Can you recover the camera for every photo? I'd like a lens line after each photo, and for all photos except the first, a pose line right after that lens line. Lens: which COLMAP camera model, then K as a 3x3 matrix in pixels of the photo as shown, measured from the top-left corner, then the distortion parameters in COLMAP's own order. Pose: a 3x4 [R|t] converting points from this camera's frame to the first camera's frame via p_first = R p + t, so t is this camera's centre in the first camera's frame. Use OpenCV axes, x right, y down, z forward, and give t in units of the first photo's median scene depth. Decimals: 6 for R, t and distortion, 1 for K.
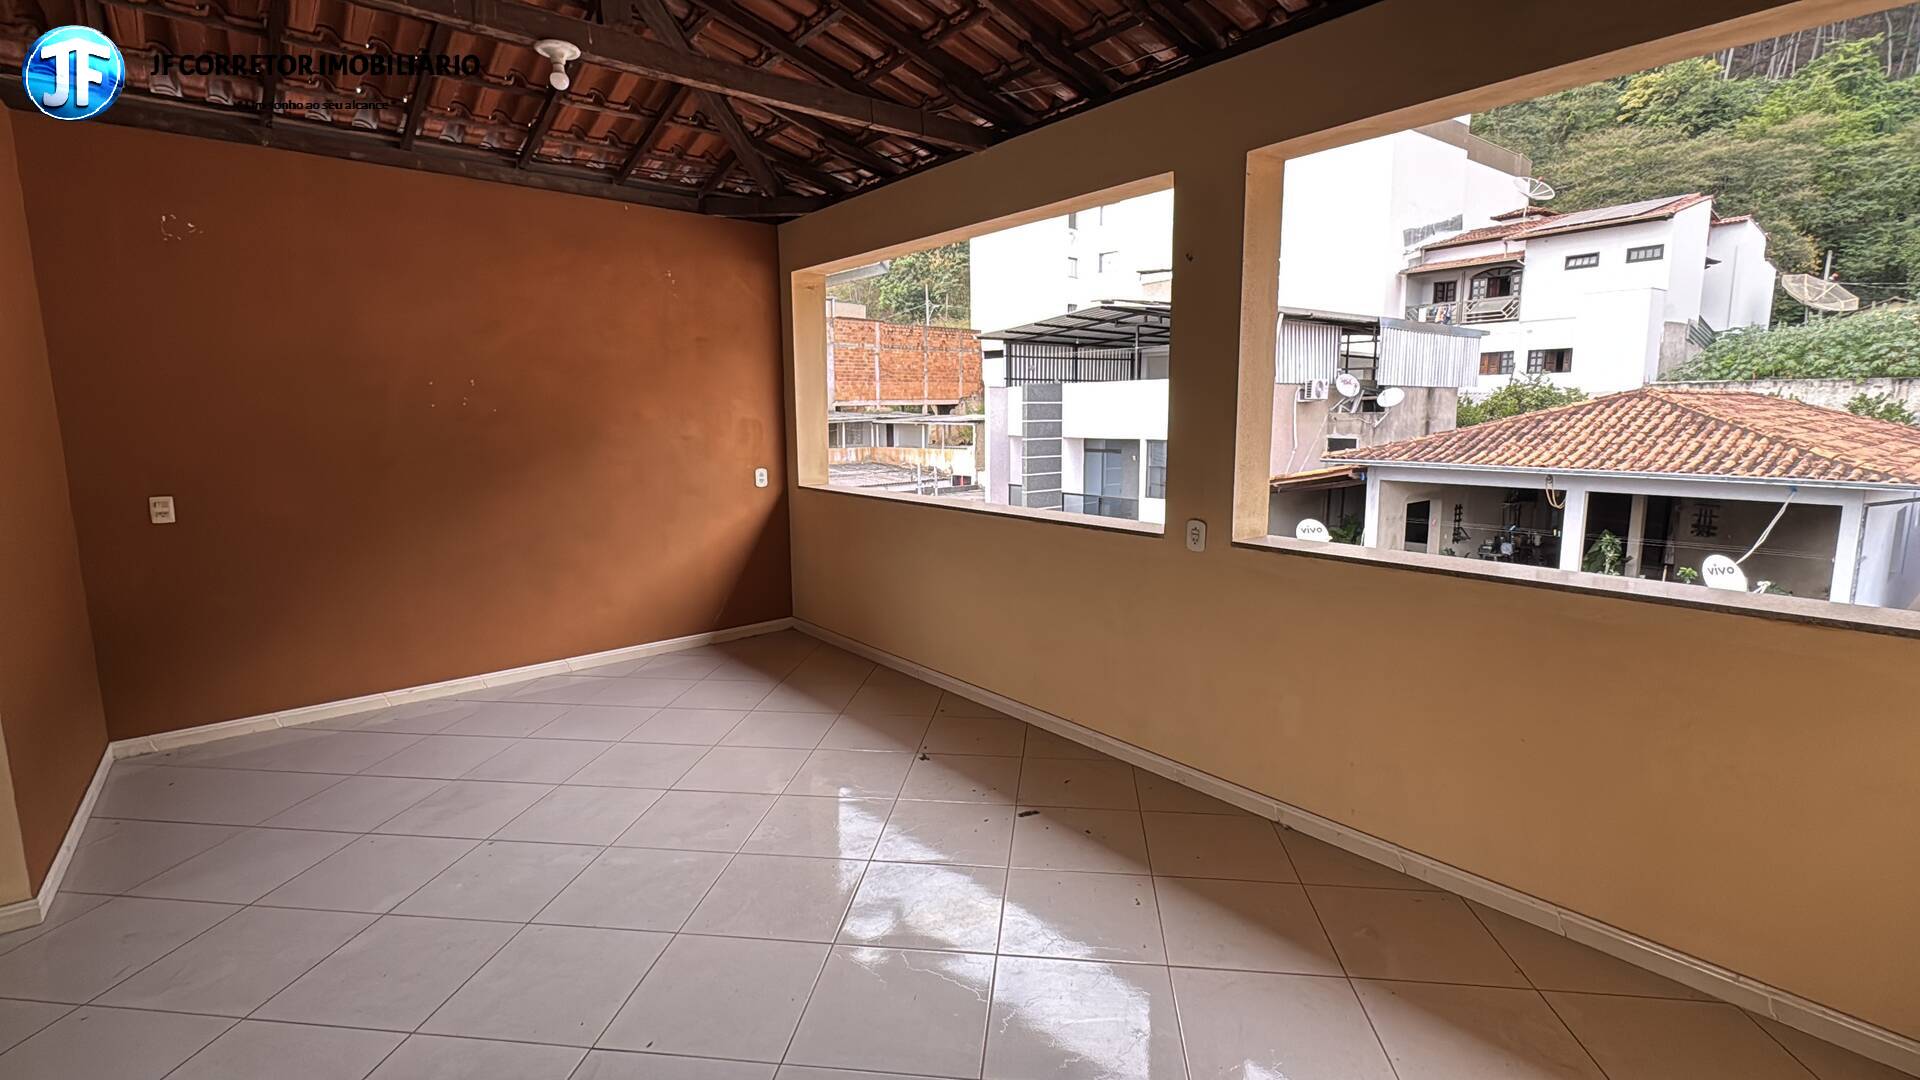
lens RADIAL K [[872.9, 0, 956.6], [0, 872.9, 545.0], [0, 0, 1]] dist [-0.004079, 0.000724]
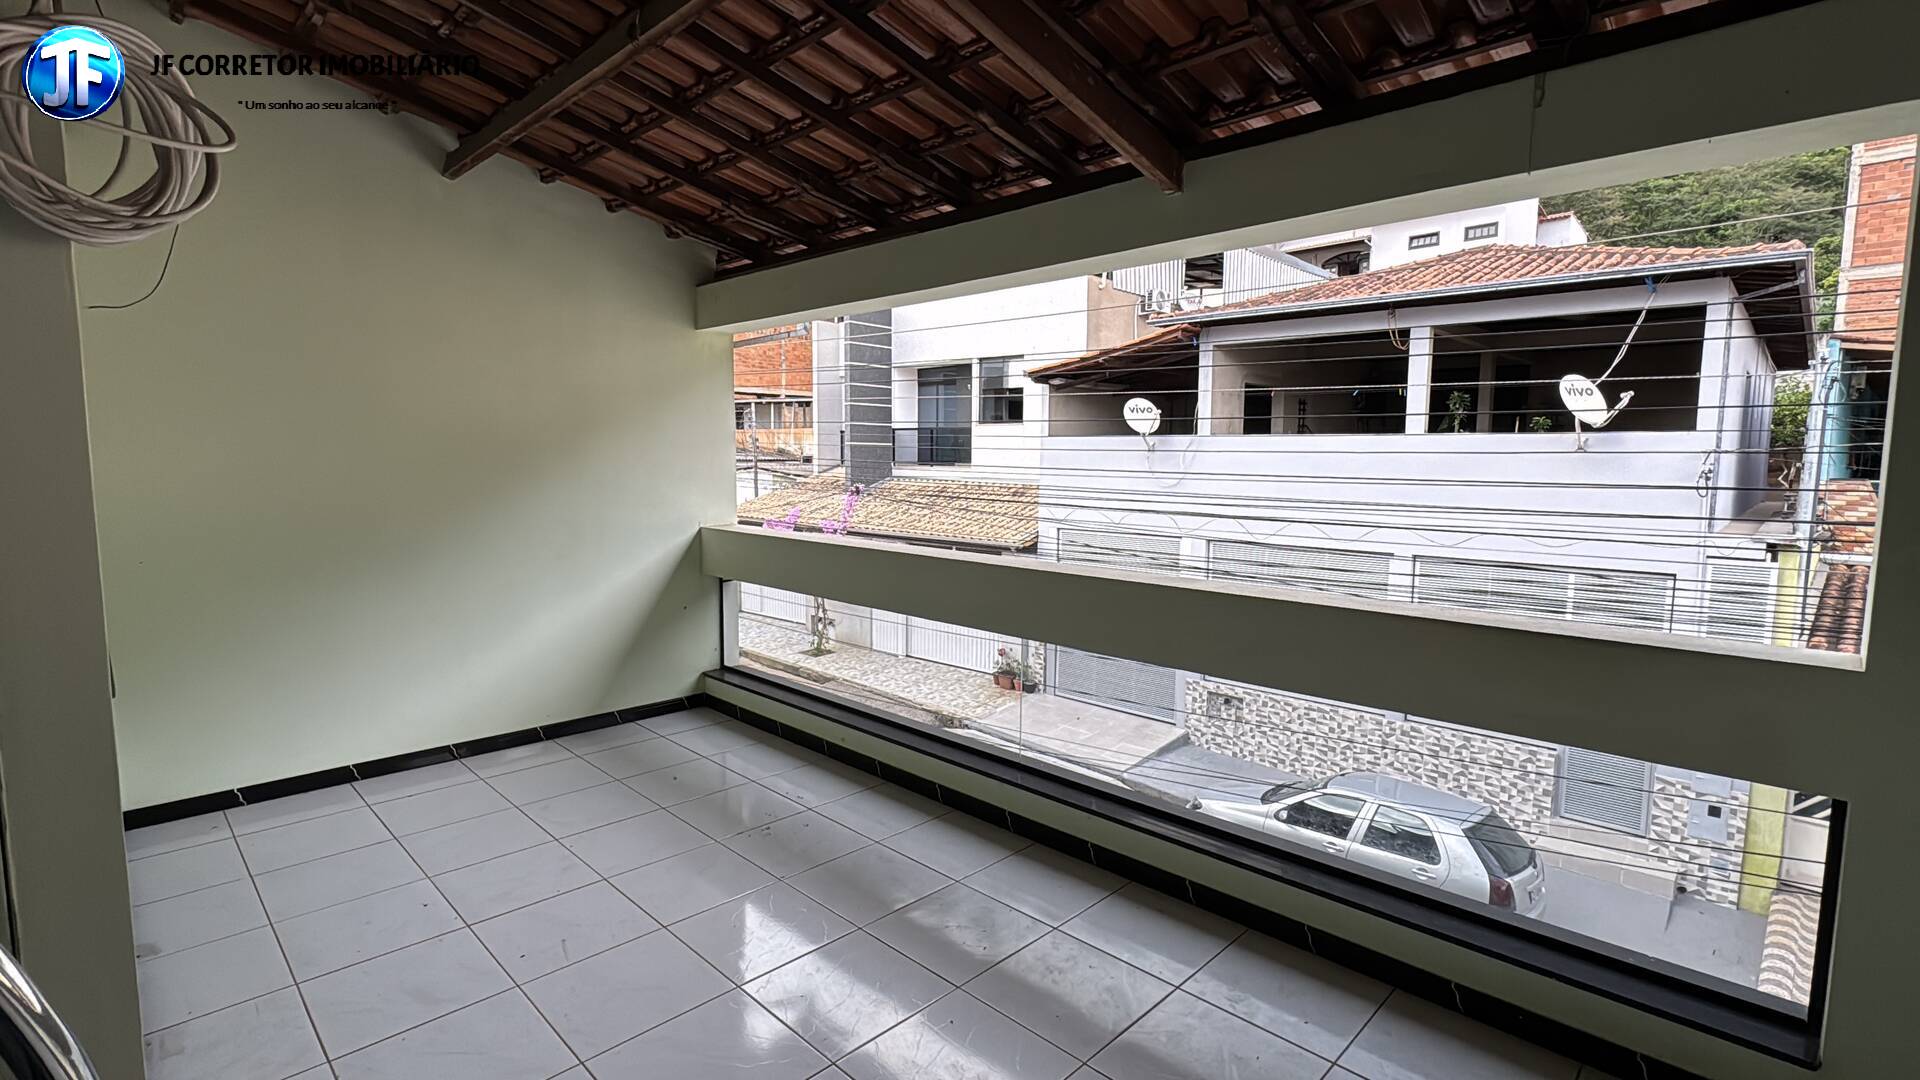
lens RADIAL K [[872.9, 0, 954.1], [0, 872.9, 541.9], [0, 0, 1]] dist [-0.004079, 0.000724]
pose [[0.992805, 0.007507, 0.119509, 0.087329], [-0.000972, 0.998505, -0.054645, 0.119198], [-0.119740, 0.054136, 0.991328, 0.121950]]
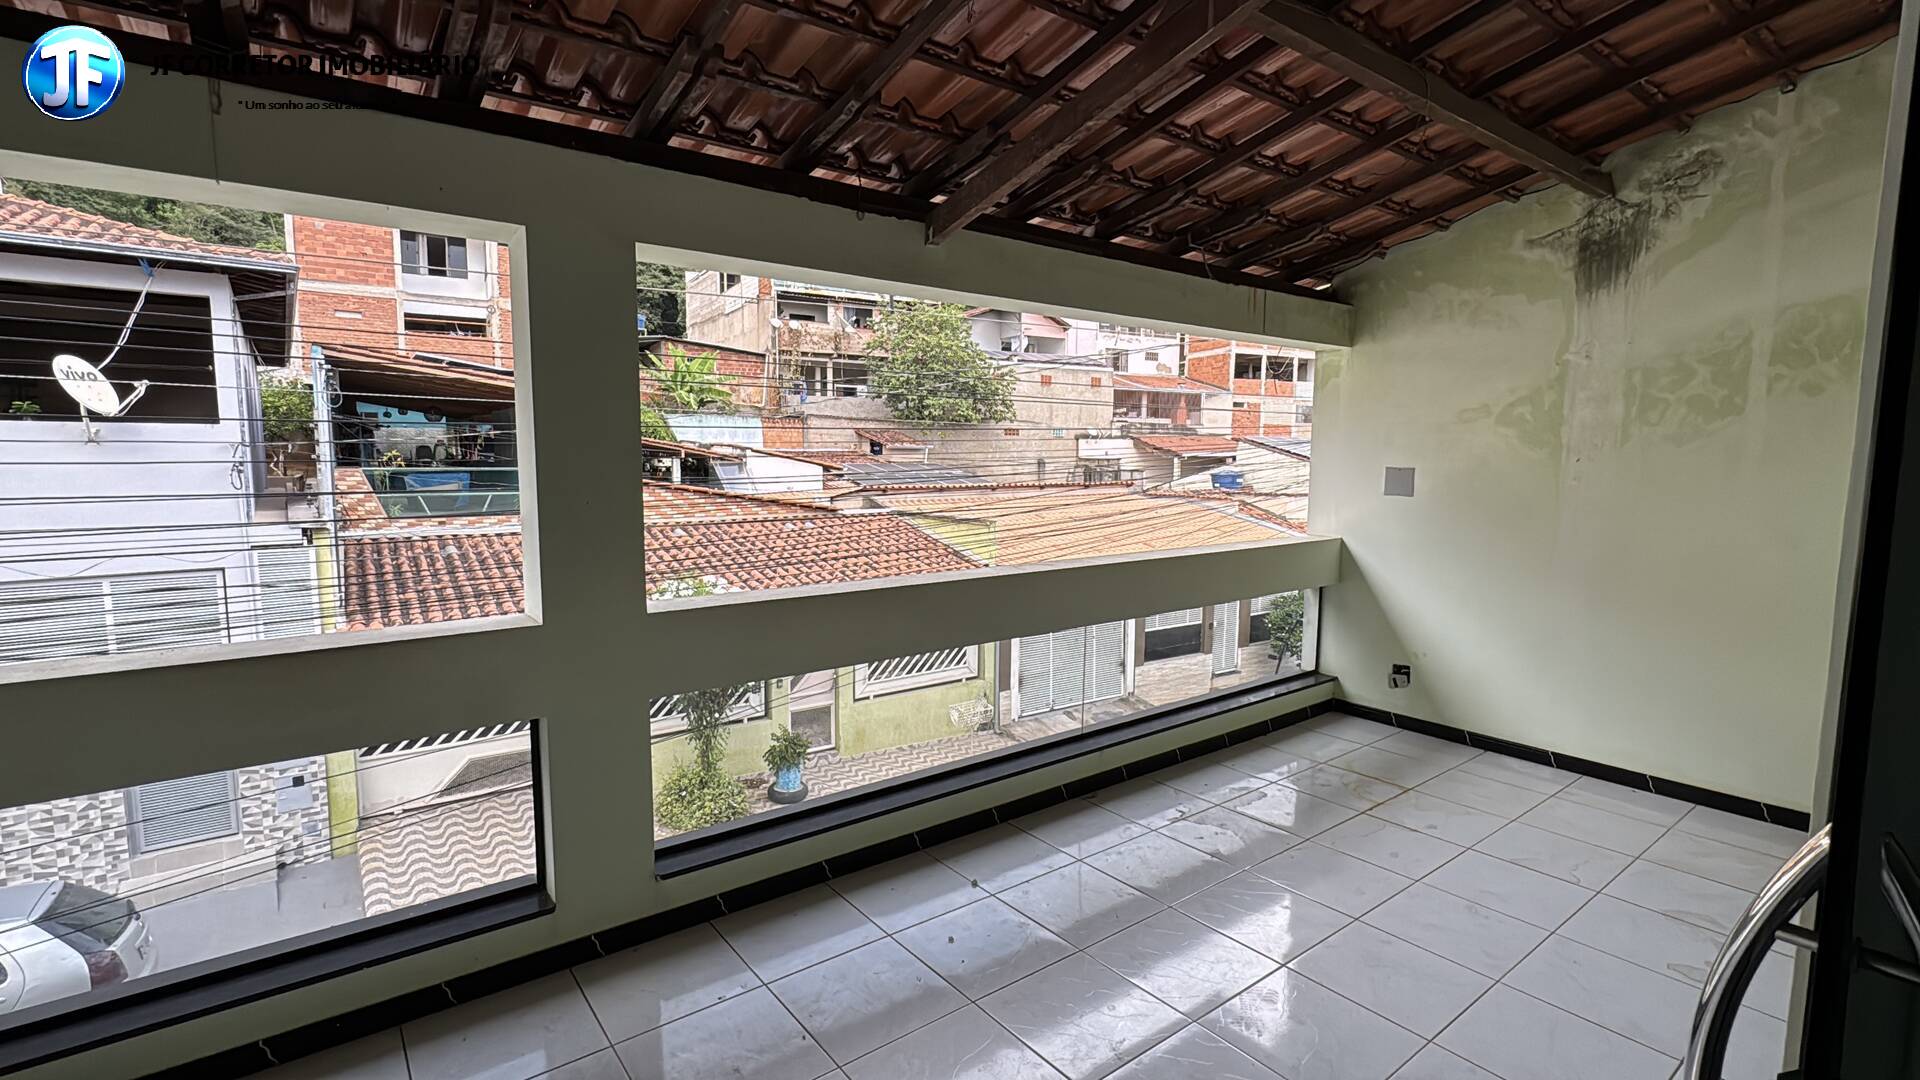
lens RADIAL K [[872.9, 0, 962.8], [0, 872.9, 537.5], [0, 0, 1]] dist [-0.004079, 0.000724]
pose [[0.013340, -0.087428, 0.996082, 0.069687], [0.147497, 0.985445, 0.084519, 0.114050], [-0.988972, 0.145792, 0.026041, 0.132310]]
